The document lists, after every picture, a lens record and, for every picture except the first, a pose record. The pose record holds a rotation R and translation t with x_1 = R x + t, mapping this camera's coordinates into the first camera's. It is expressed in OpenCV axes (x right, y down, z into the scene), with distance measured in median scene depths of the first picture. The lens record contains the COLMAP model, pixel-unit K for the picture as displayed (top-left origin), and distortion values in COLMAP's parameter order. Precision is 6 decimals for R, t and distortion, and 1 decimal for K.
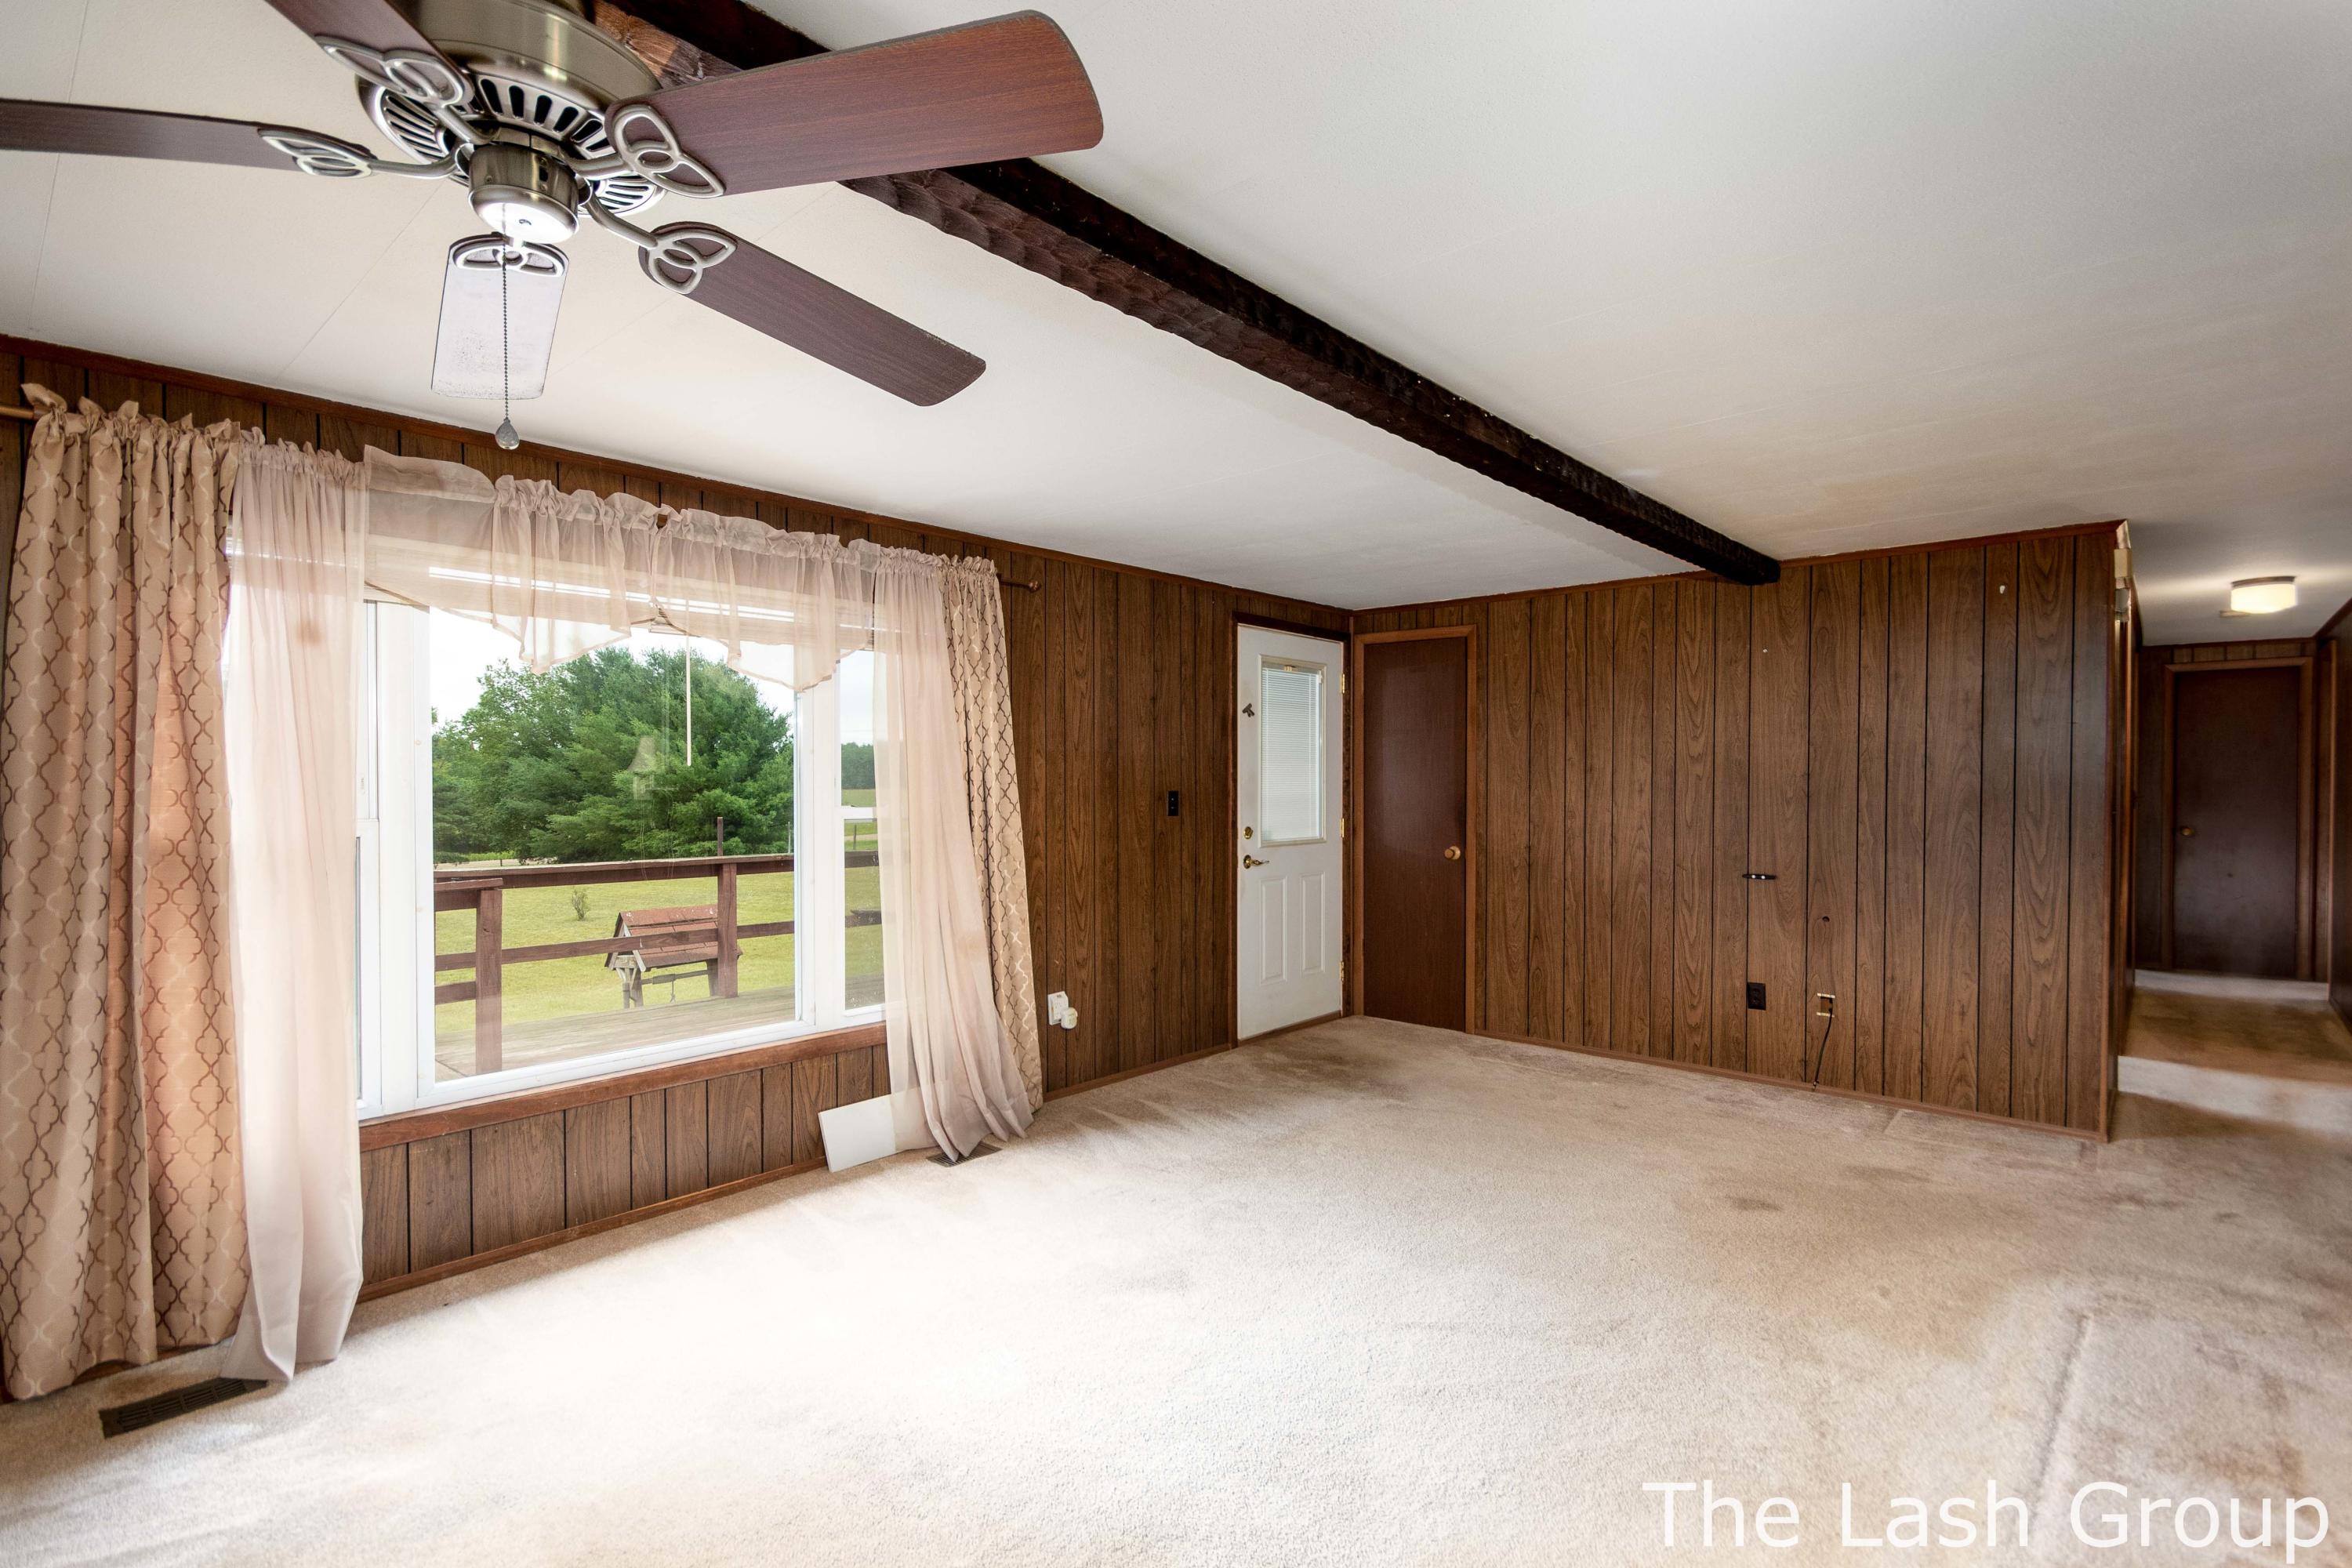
lens RADIAL K [[1112.9, 0, 1163.3], [0, 1112.9, 795.8], [0, 0, 1]] dist [0.001223, -0.000503]
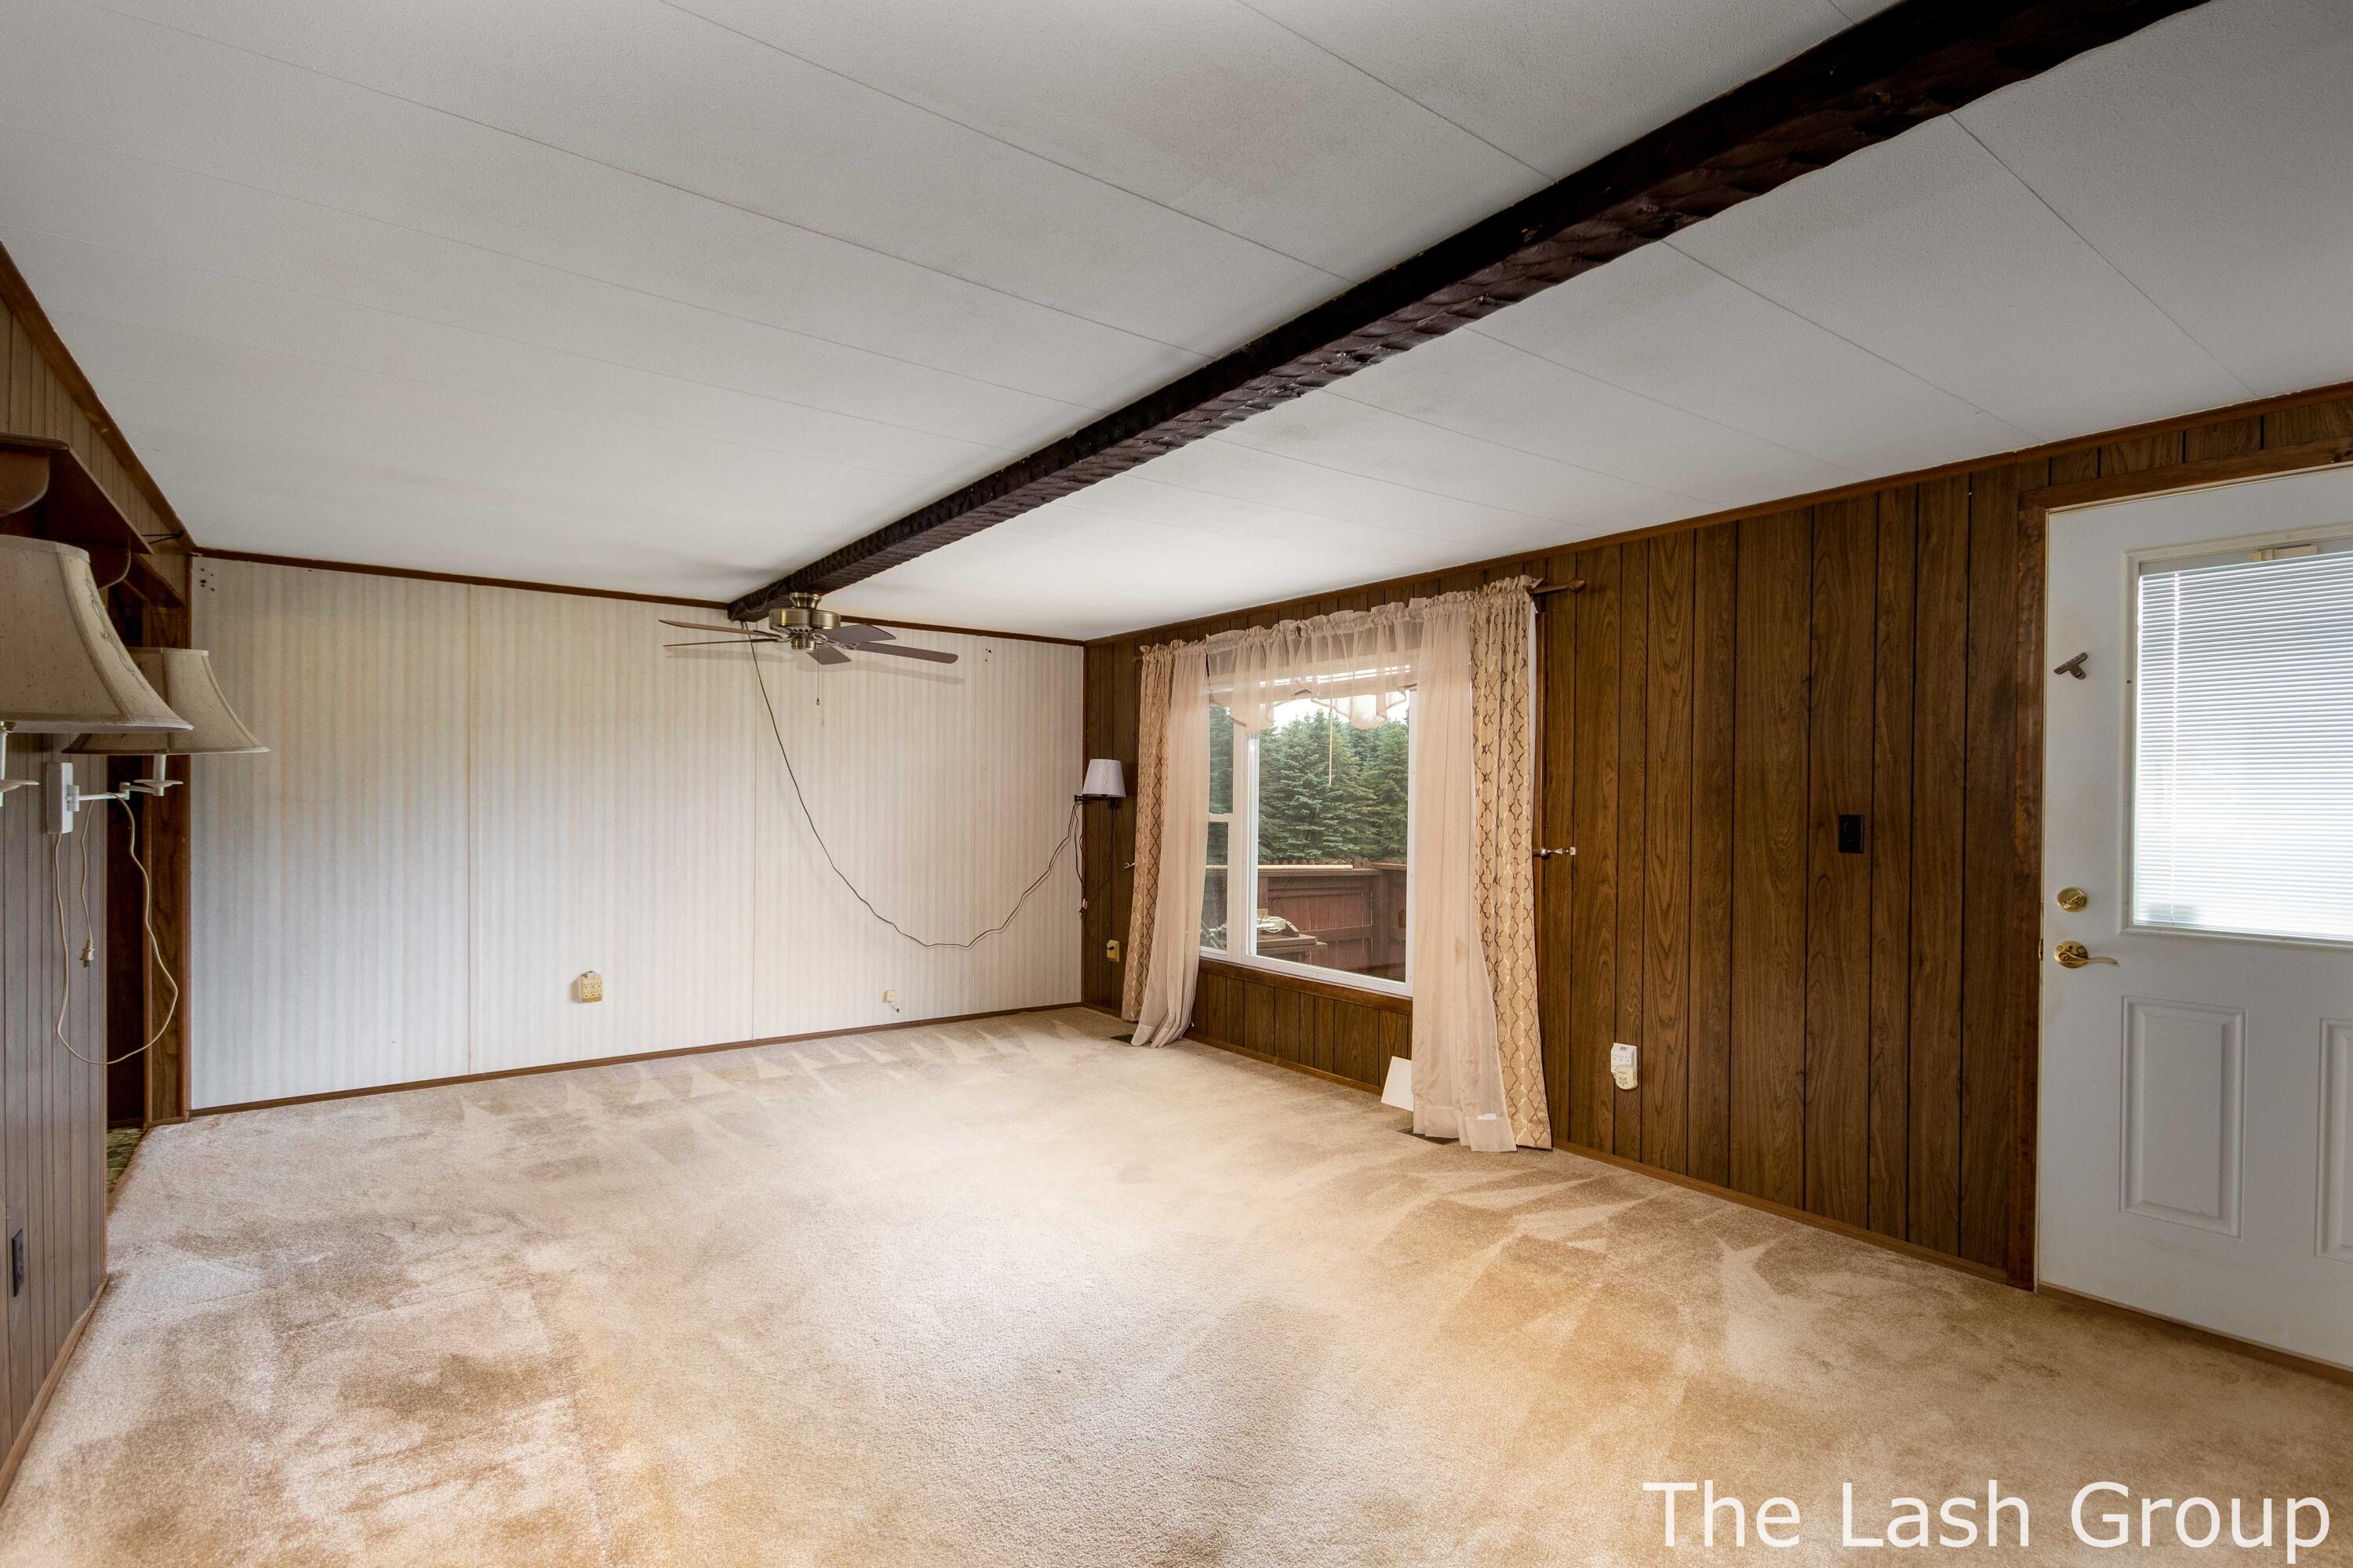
lens RADIAL K [[1113.4, 0, 1163.8], [0, 1113.4, 795.8], [0, 0, 1]] dist [0.001223, -0.000503]
pose [[-0.208255, -0.003134, -0.978069, 0.213253], [-0.024898, 0.999688, 0.002098, -0.001990], [0.977758, 0.024789, -0.208268, 0.215275]]
